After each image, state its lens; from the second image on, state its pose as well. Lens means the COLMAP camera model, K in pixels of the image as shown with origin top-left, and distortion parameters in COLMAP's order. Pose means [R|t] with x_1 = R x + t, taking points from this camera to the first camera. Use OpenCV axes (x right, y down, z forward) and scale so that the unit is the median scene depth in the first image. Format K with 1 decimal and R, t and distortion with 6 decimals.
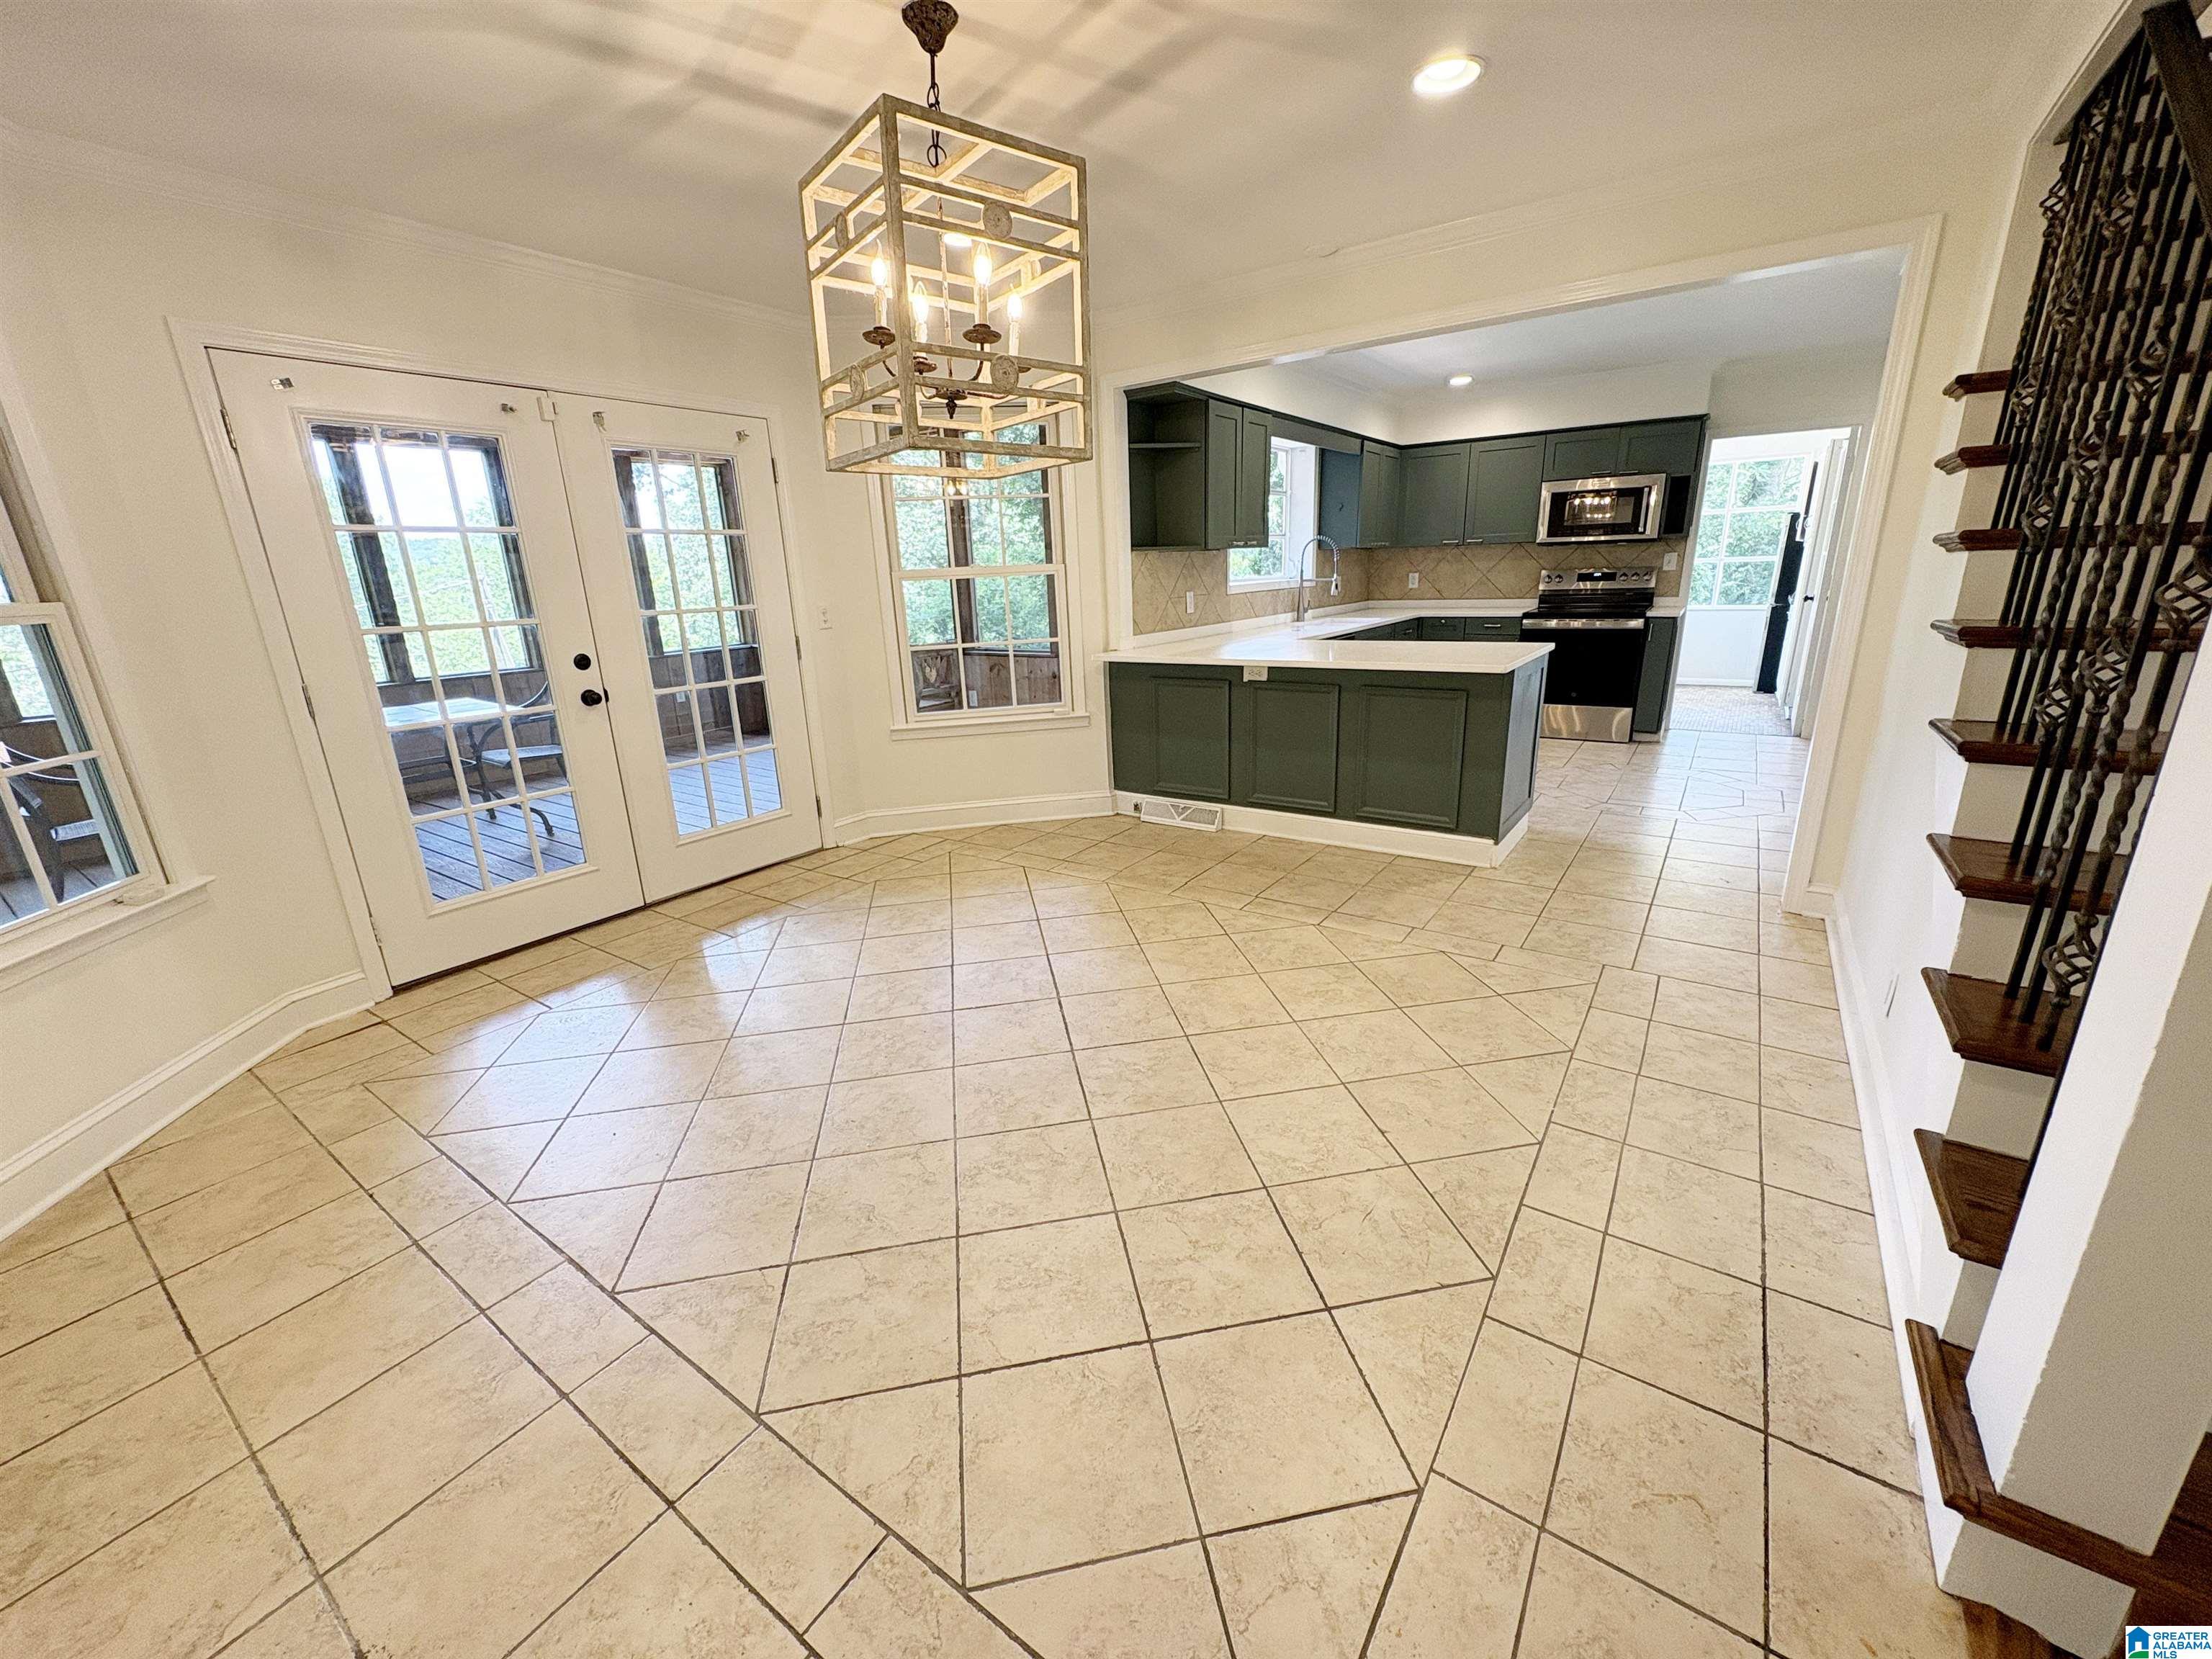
lens RADIAL K [[888.0, 0, 1102.9], [0, 888.0, 833.7], [0, 0, 1]] dist [0.000525, 0.000485]
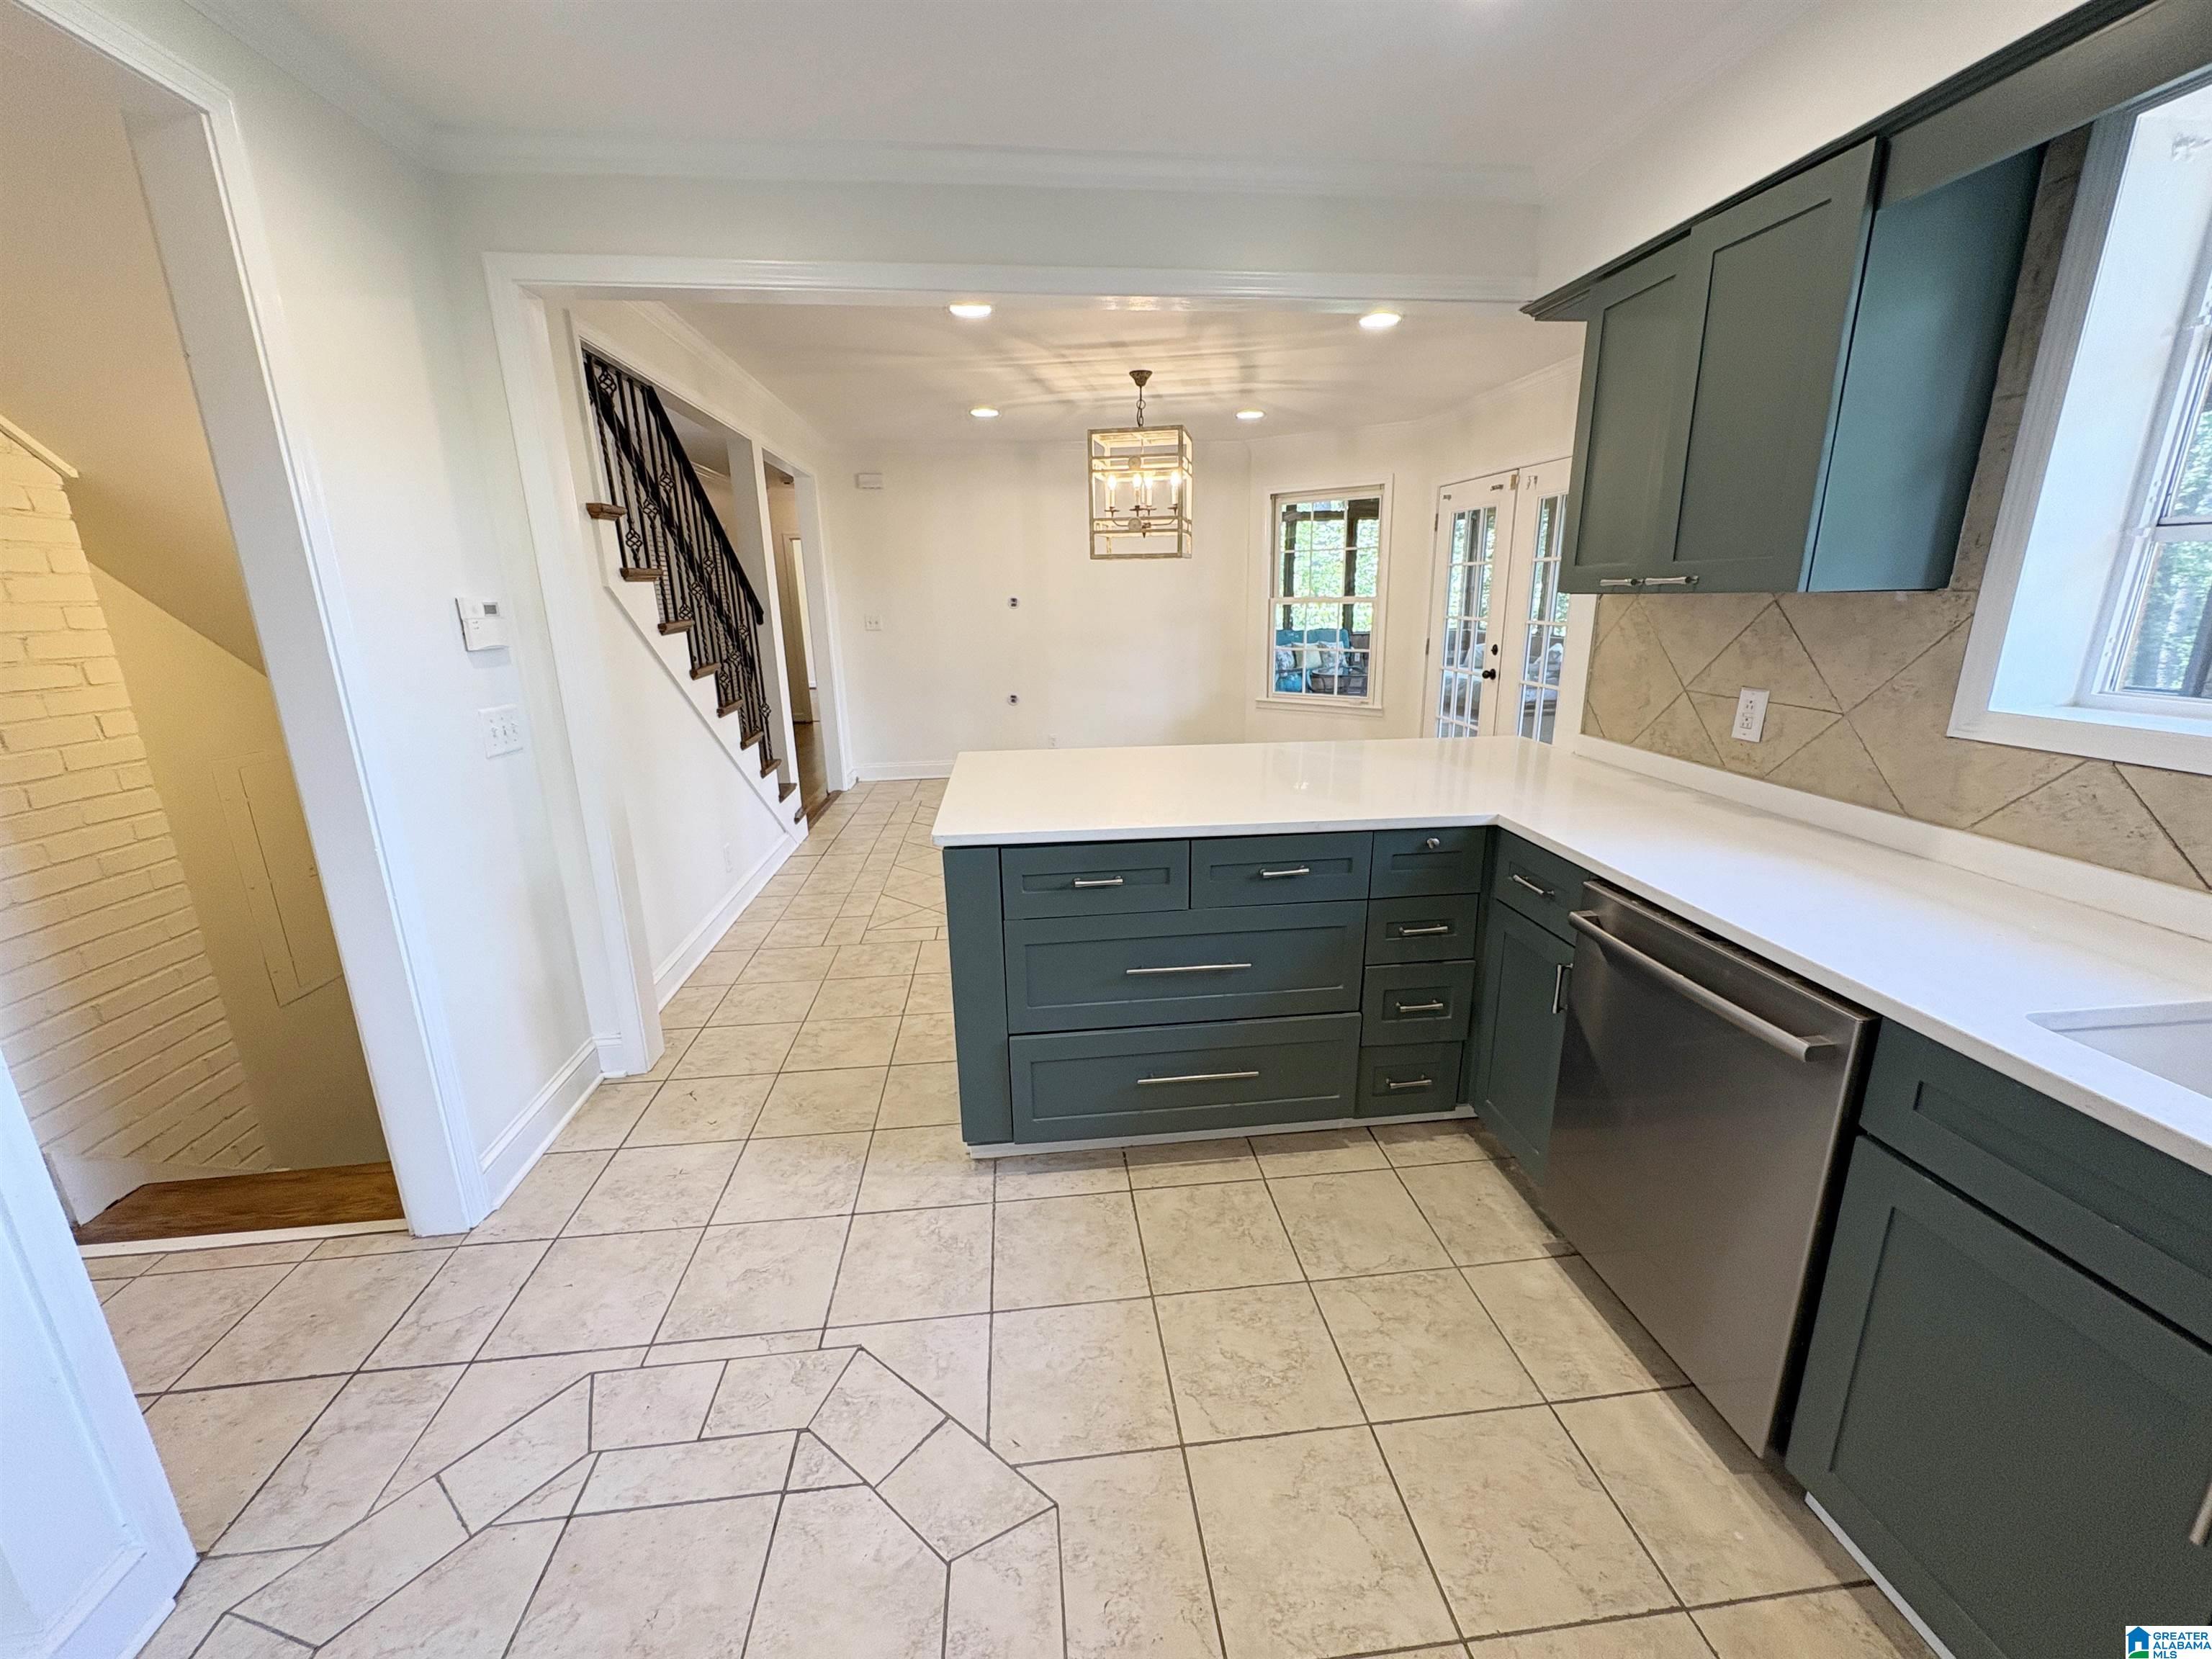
lens RADIAL K [[888.0, 0, 1113.6], [0, 888.0, 838.7], [0, 0, 1]] dist [0.000525, 0.000485]
pose [[-0.748139, 0.225709, -0.623974, 0.690654], [-0.152804, 0.856491, 0.493026, -0.432434], [0.645709, 0.464198, -0.606285, 1.268166]]
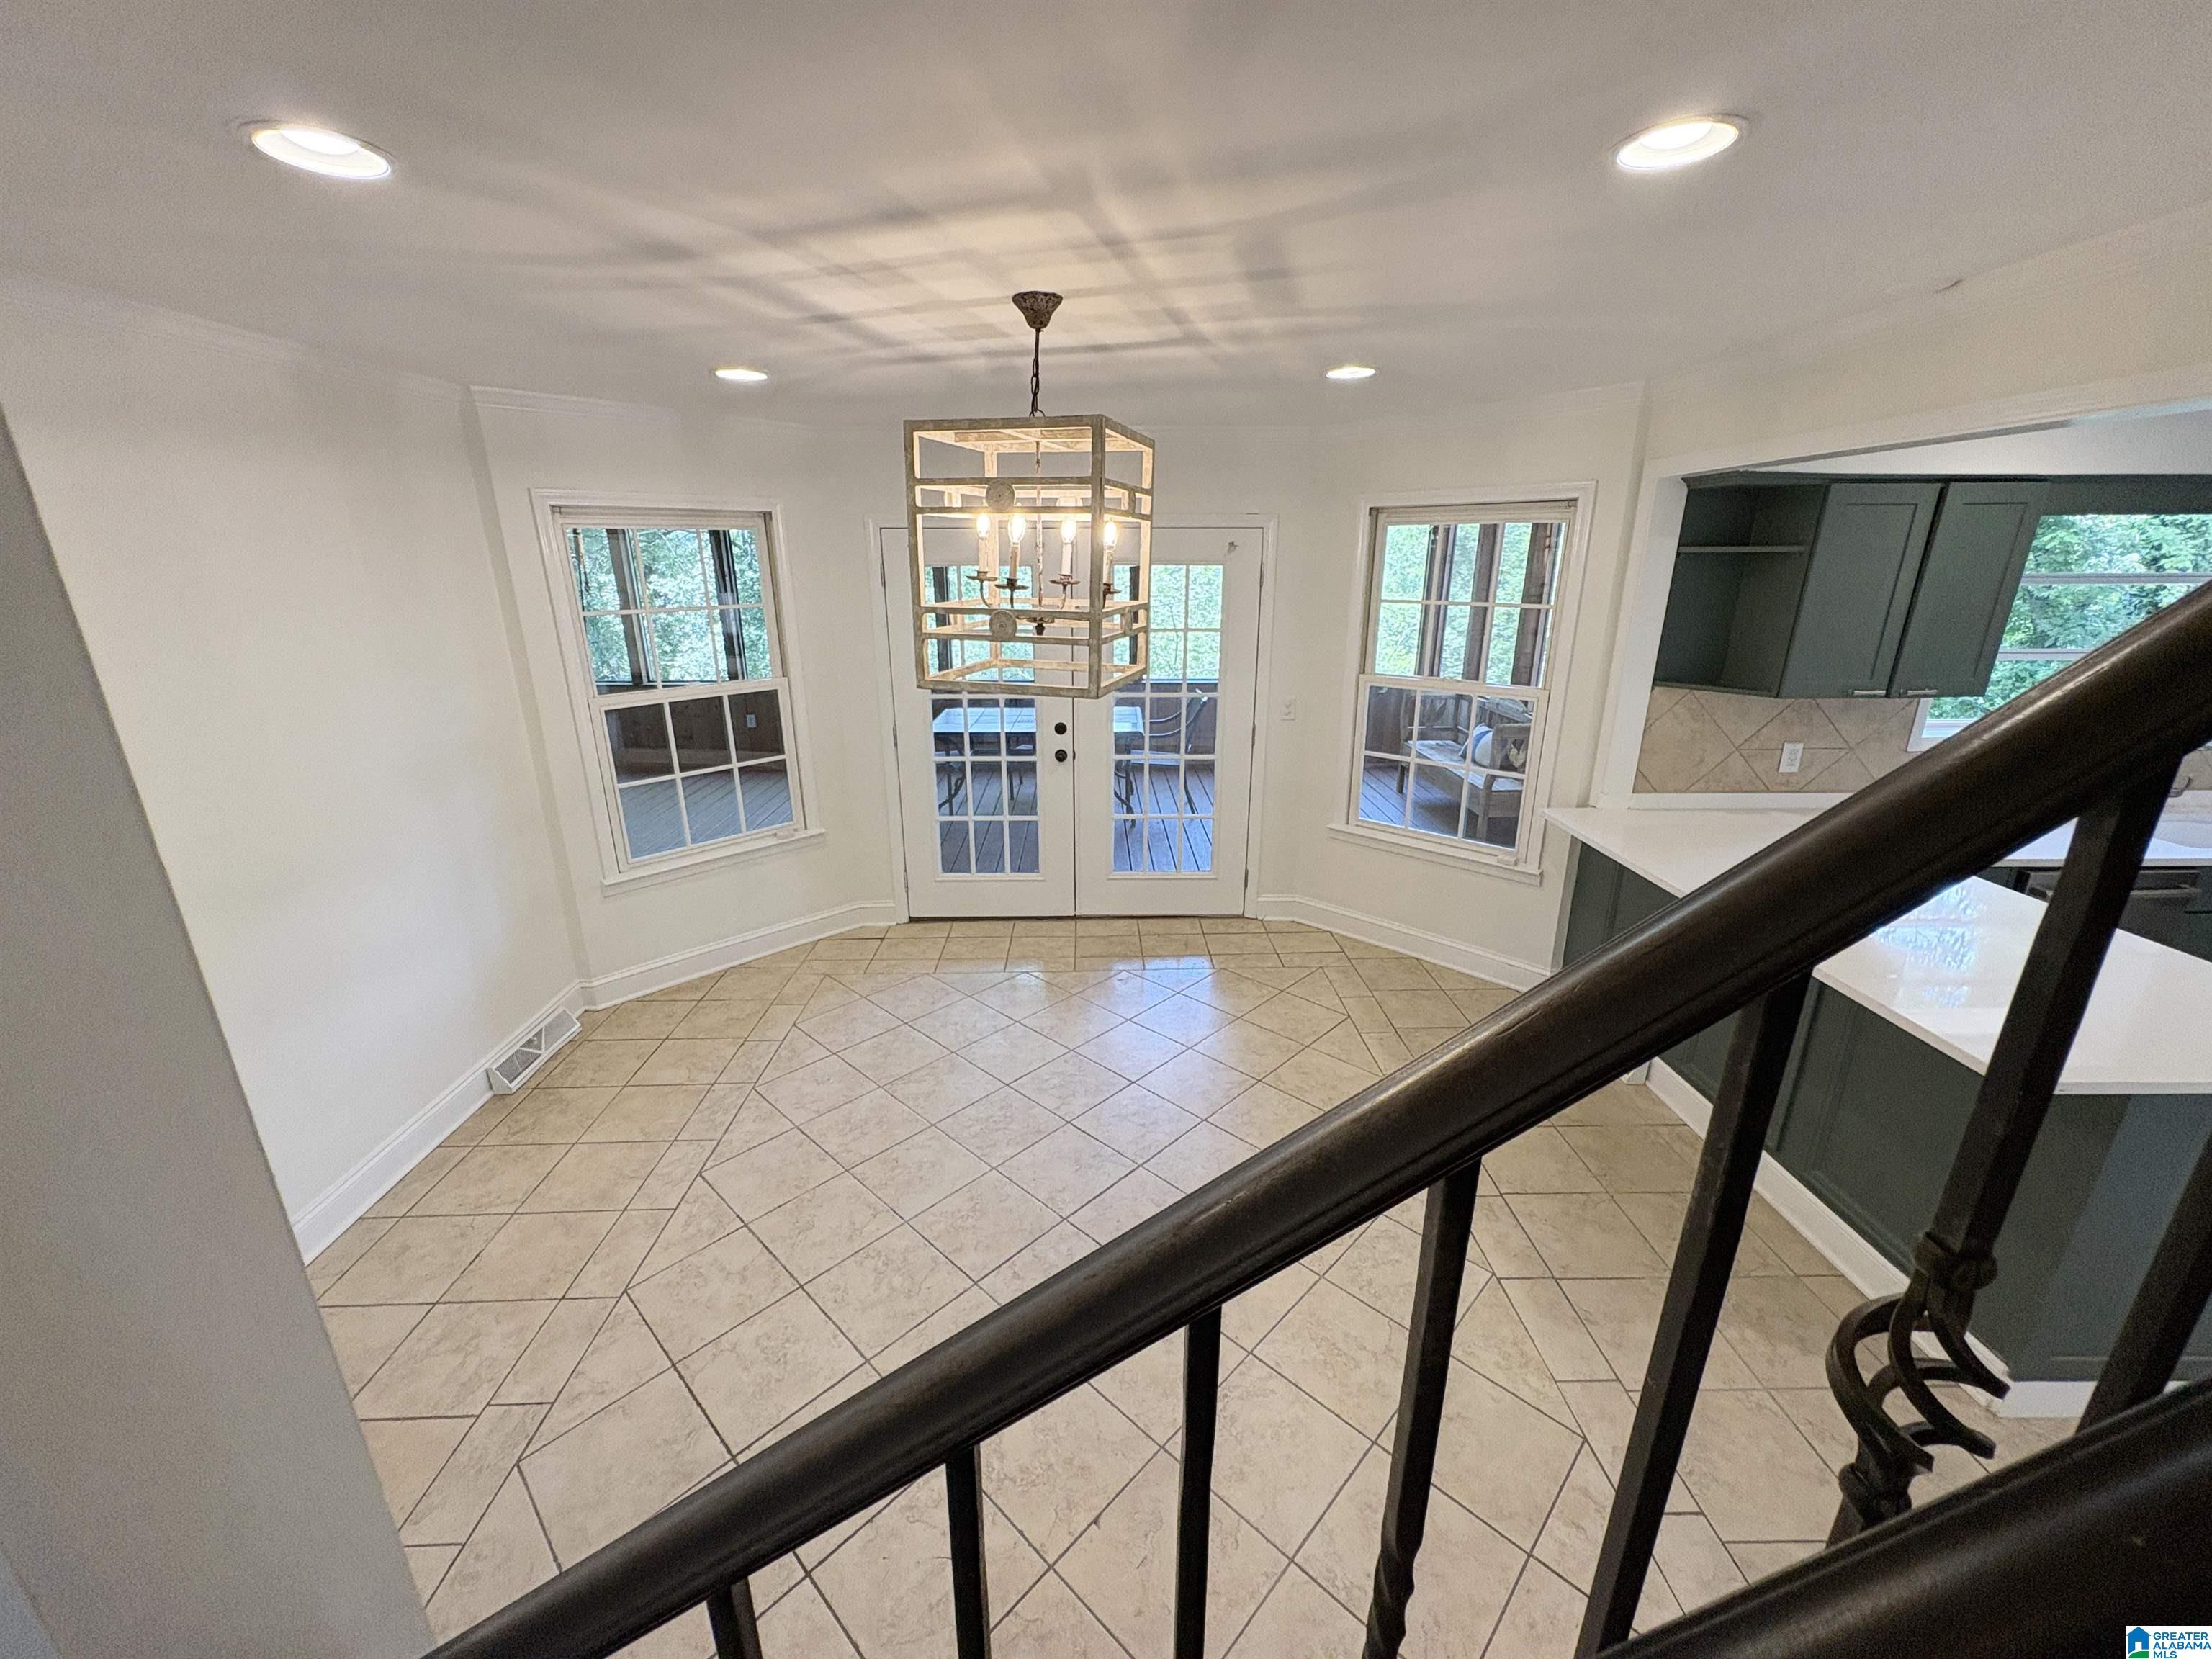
lens RADIAL K [[888.0, 0, 1108.0], [0, 888.0, 832.9], [0, 0, 1]] dist [0.000525, 0.000485]
pose [[0.589982, 0.279322, -0.757562, 0.378352], [-0.252613, 0.955008, 0.155390, -0.208036], [0.766882, 0.099692, 0.633998, 0.187980]]
